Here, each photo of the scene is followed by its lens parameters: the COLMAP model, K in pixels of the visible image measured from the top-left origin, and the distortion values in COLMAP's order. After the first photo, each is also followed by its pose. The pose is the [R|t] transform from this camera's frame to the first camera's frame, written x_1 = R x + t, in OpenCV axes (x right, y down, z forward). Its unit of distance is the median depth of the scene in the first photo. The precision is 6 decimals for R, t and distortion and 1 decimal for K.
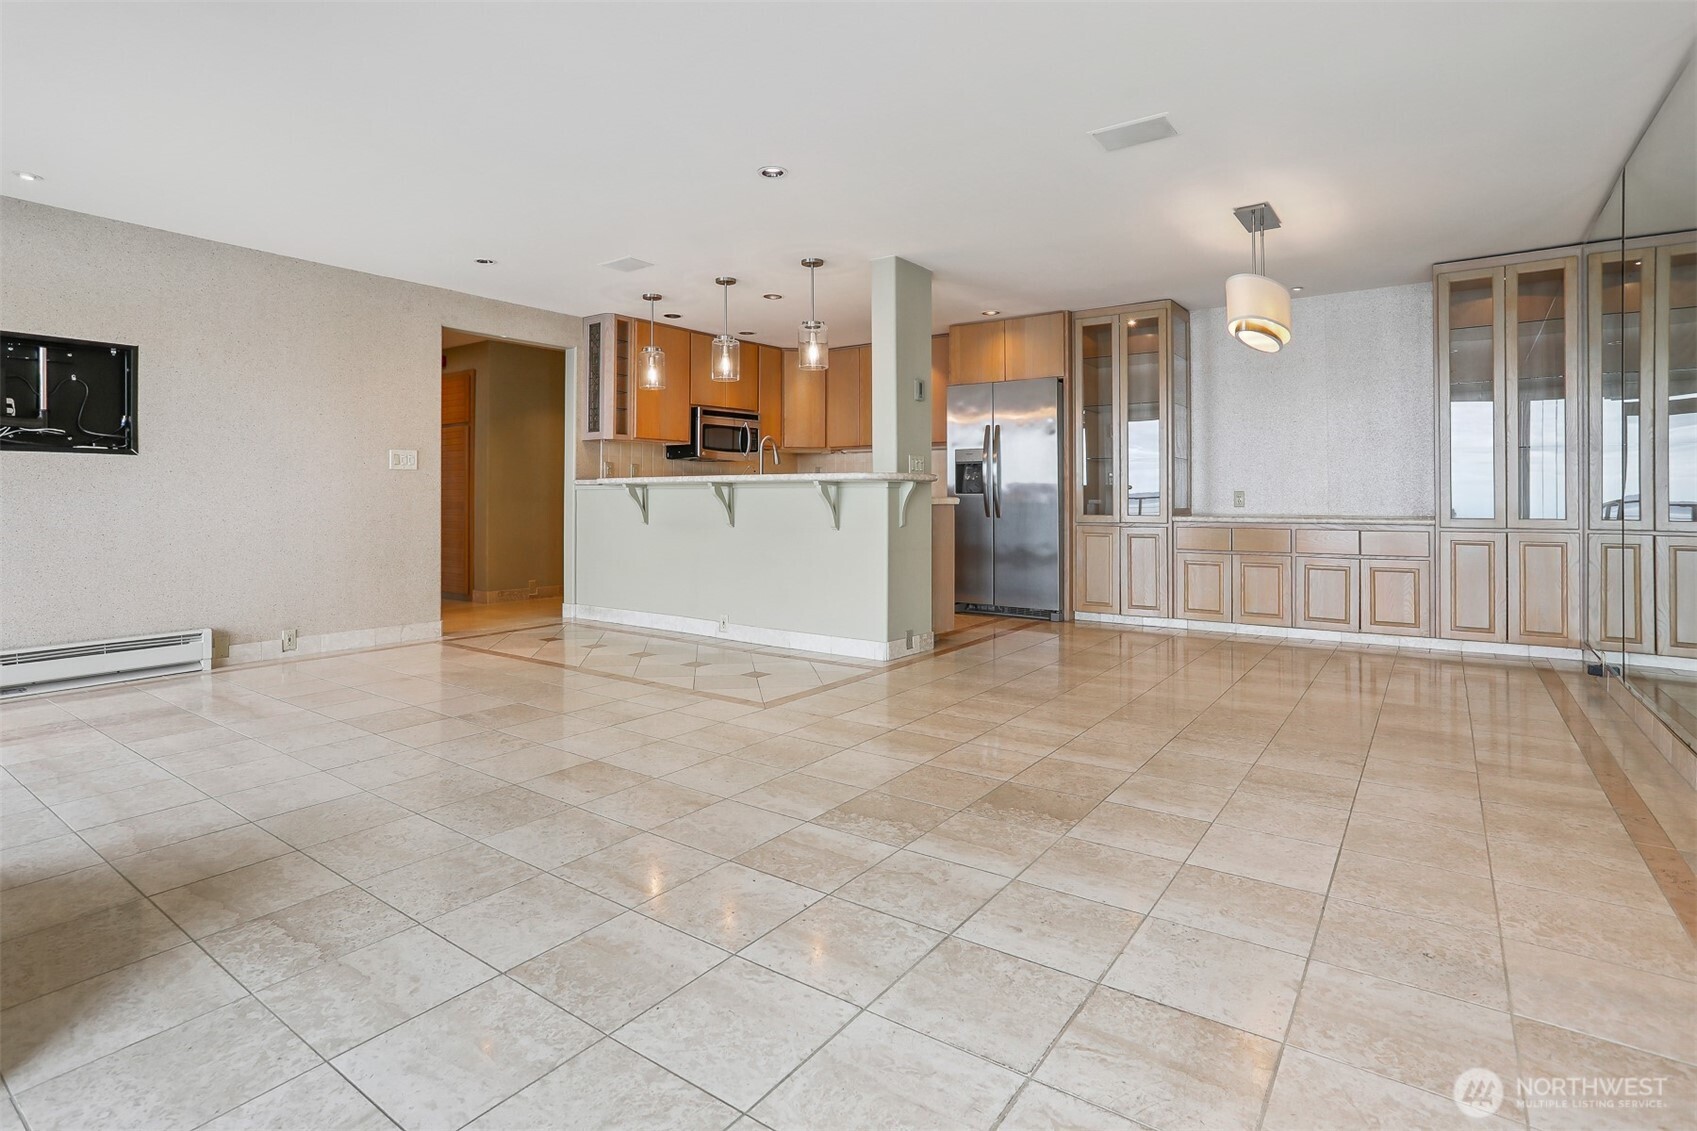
lens RADIAL K [[827.0, 0, 829.5], [0, 827.0, 488.5], [0, 0, 1]] dist [-0.048576, 0.024327]
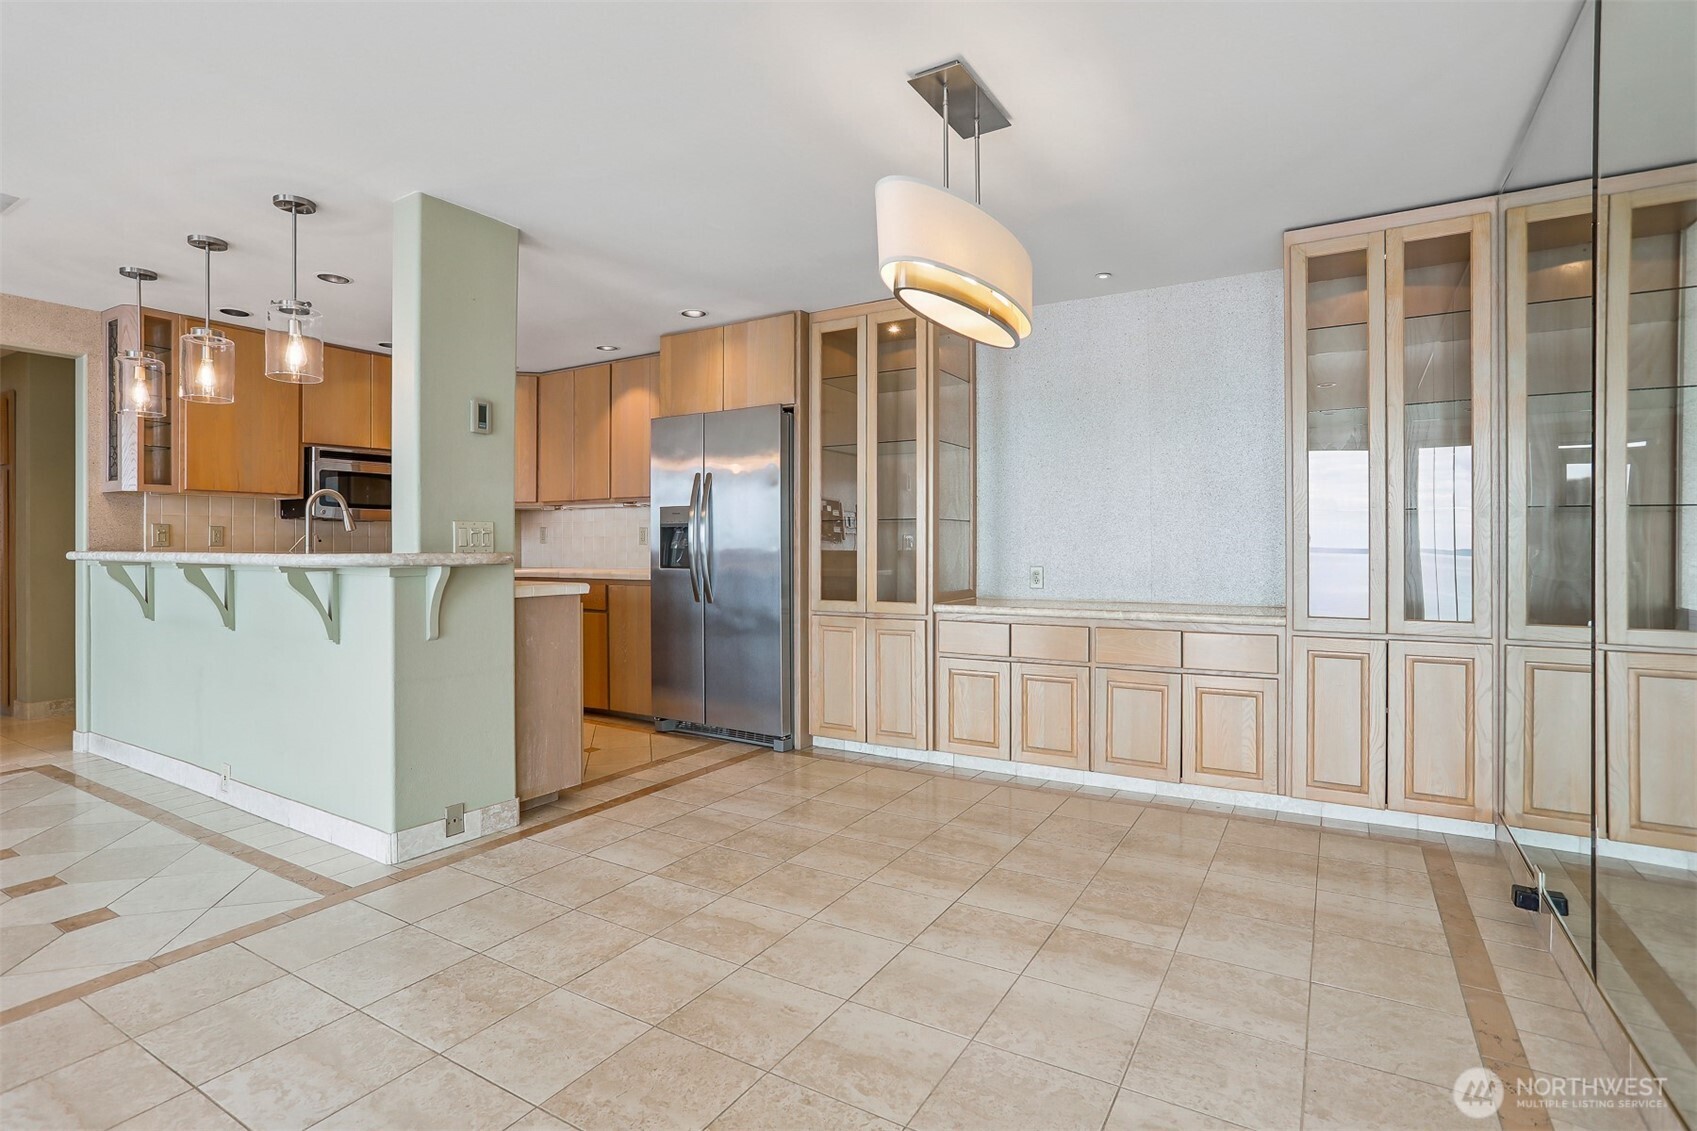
lens RADIAL K [[827.0, 0, 823.4], [0, 827.0, 543.2], [0, 0, 1]] dist [-0.048576, 0.024327]
pose [[0.996715, -0.002140, 0.080963, 0.290908], [0.001560, 0.999973, 0.007225, -0.025194], [-0.080976, -0.007075, 0.996691, 0.337616]]
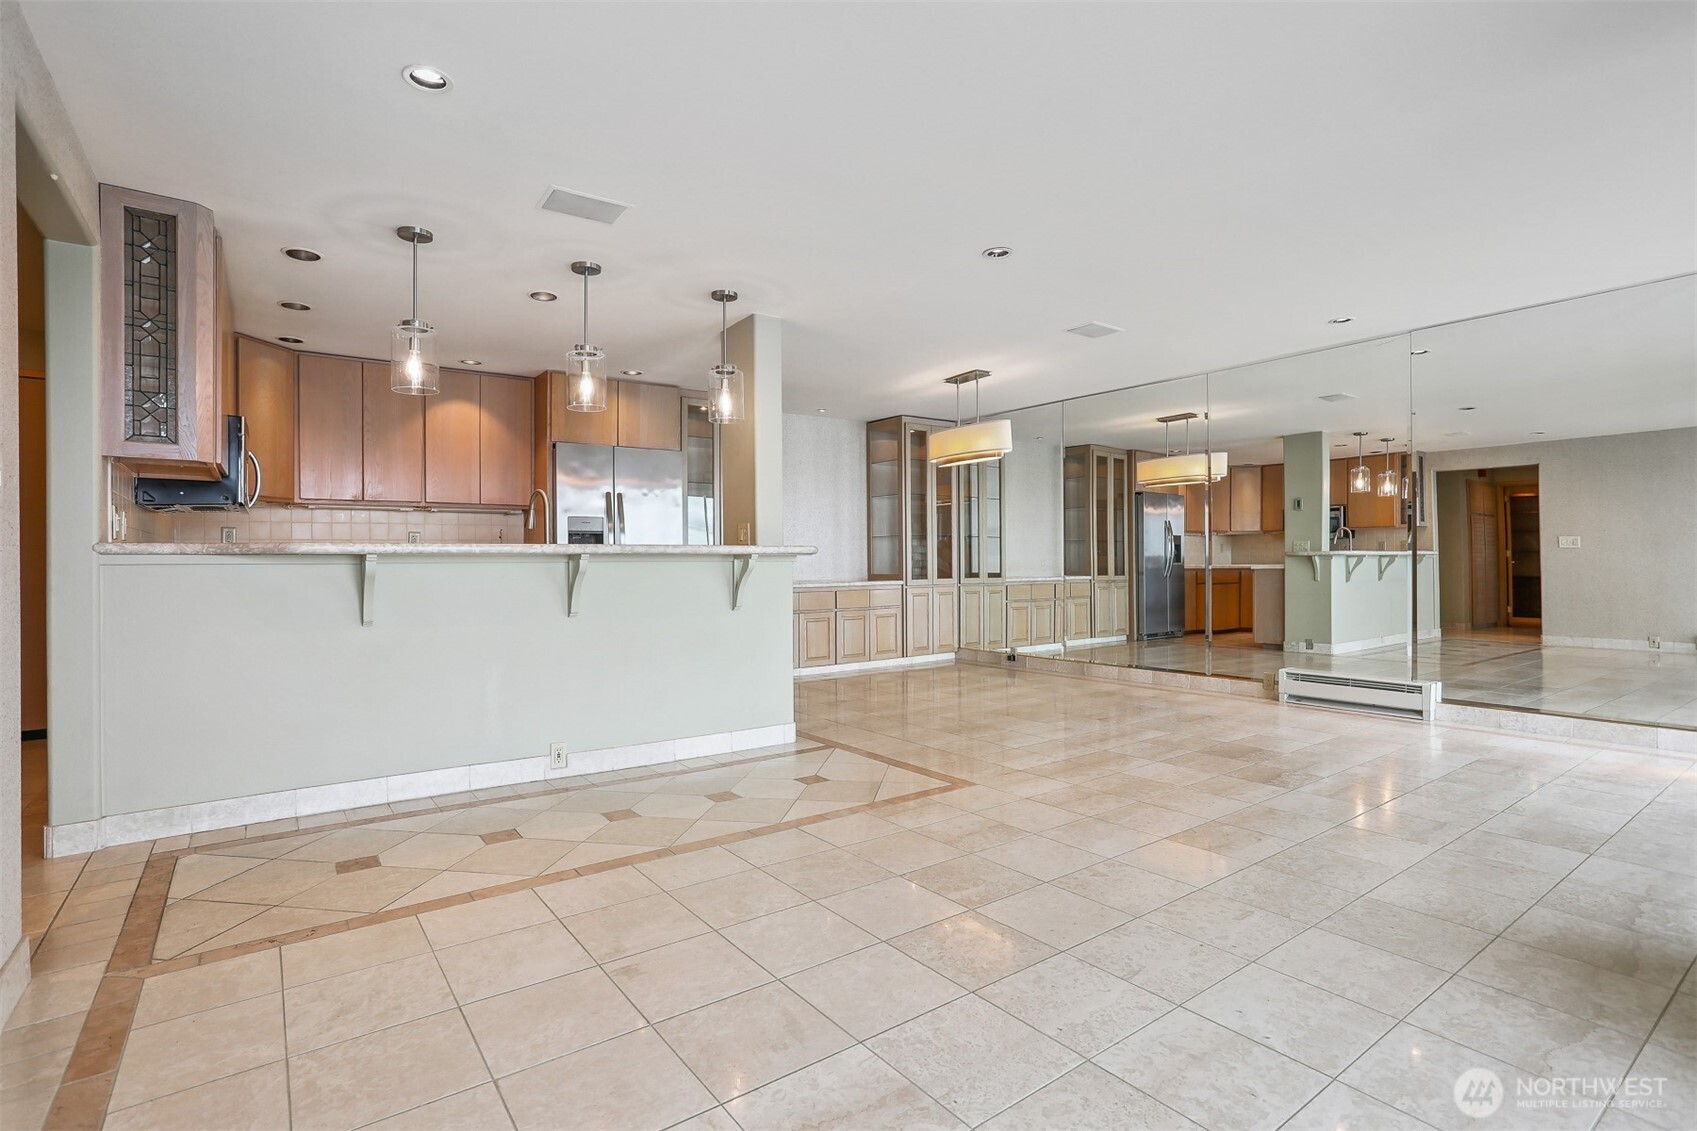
lens RADIAL K [[827.0, 0, 840.0], [0, 827.0, 555.2], [0, 0, 1]] dist [-0.048576, 0.024327]
pose [[0.308370, 0.005099, 0.951253, -0.718418], [-0.001045, 0.999987, -0.005021, -0.002603], [-0.951266, 0.000554, 0.308371, 0.571296]]
